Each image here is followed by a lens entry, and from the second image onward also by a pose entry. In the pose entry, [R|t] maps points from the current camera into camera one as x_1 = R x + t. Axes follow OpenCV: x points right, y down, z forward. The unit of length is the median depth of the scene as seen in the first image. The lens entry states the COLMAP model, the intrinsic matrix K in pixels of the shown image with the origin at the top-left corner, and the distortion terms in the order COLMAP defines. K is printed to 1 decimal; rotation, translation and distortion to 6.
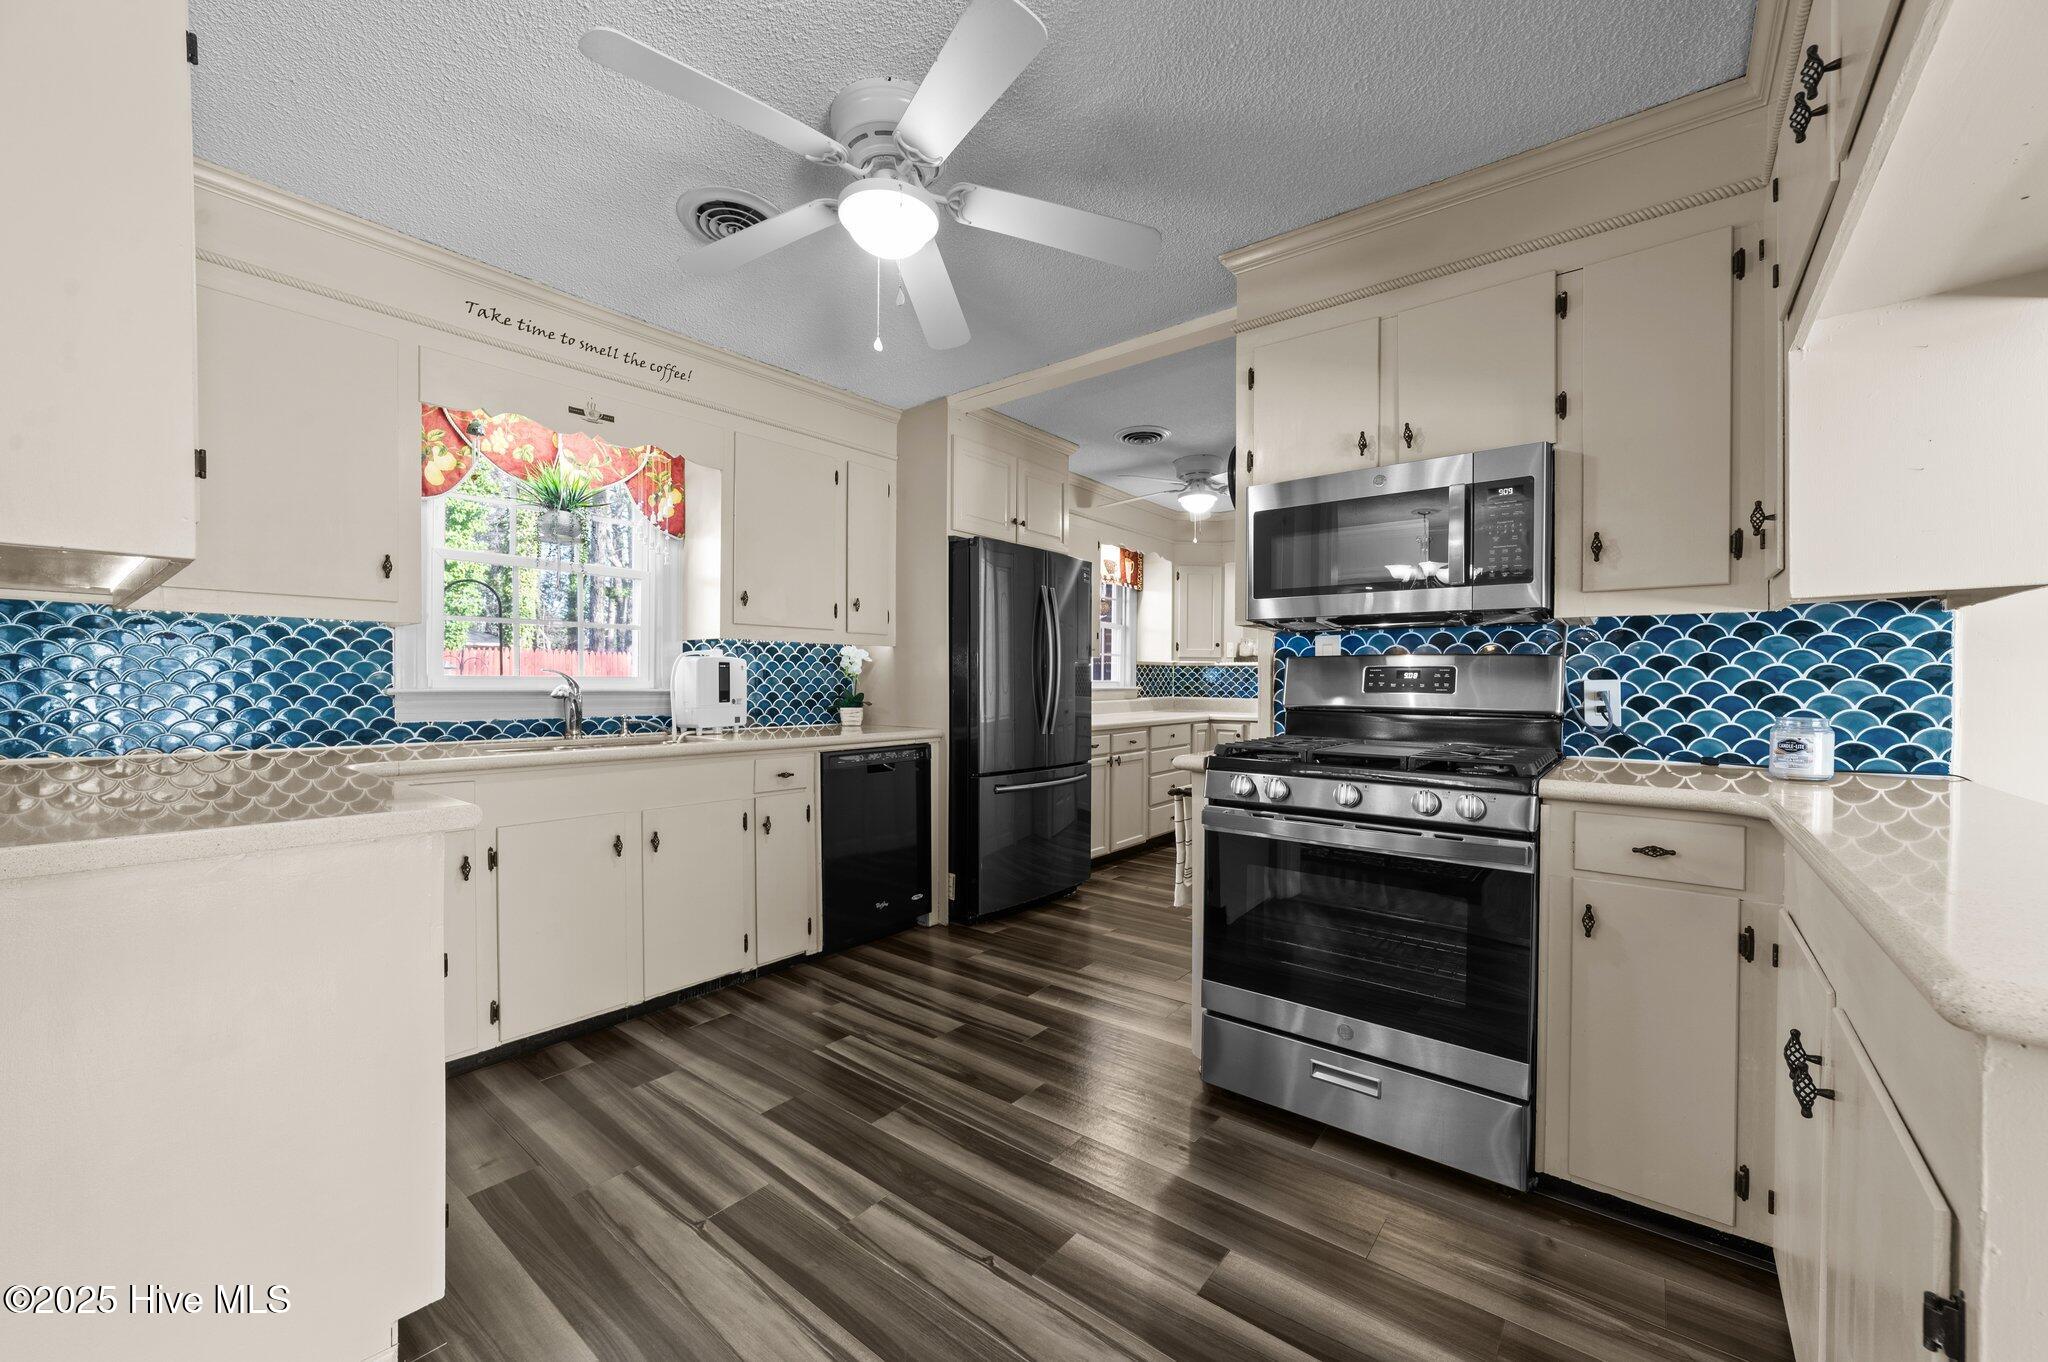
lens RADIAL K [[788.6, 0, 1026.2], [0, 788.6, 675.0], [0, 0, 1]] dist [-0.010491, -0.000088]
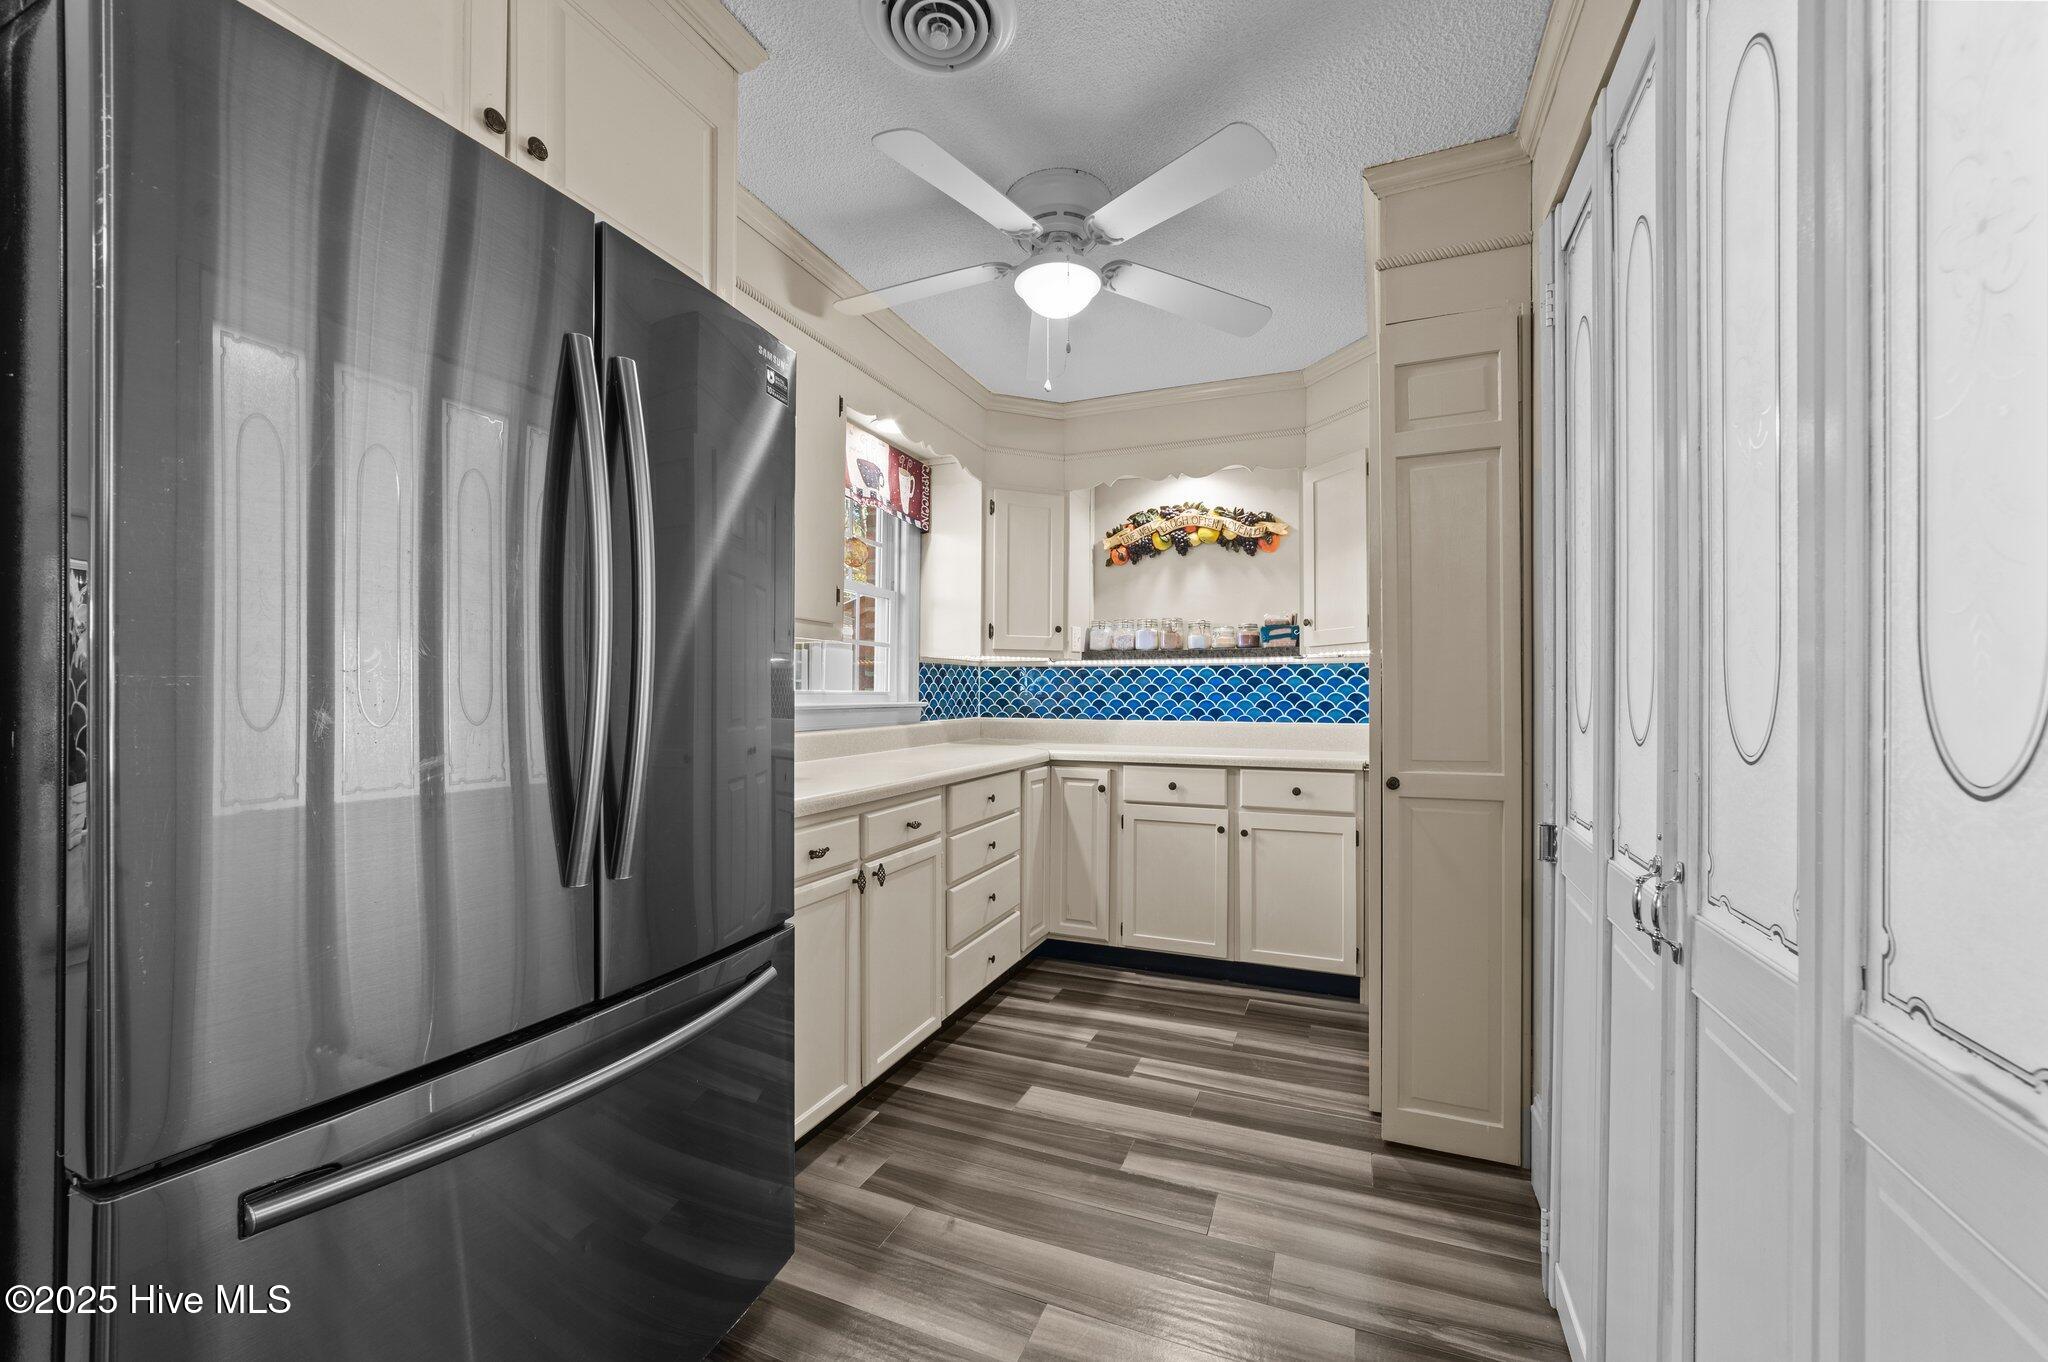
lens RADIAL K [[788.6, 0, 1028.6], [0, 788.6, 680.8], [0, 0, 1]] dist [-0.010491, -0.000088]
pose [[0.960775, 0.001583, 0.277325, 0.059977], [0.000829, 0.999963, -0.008577, 0.004741], [-0.277328, 0.008470, 0.960738, 0.445454]]
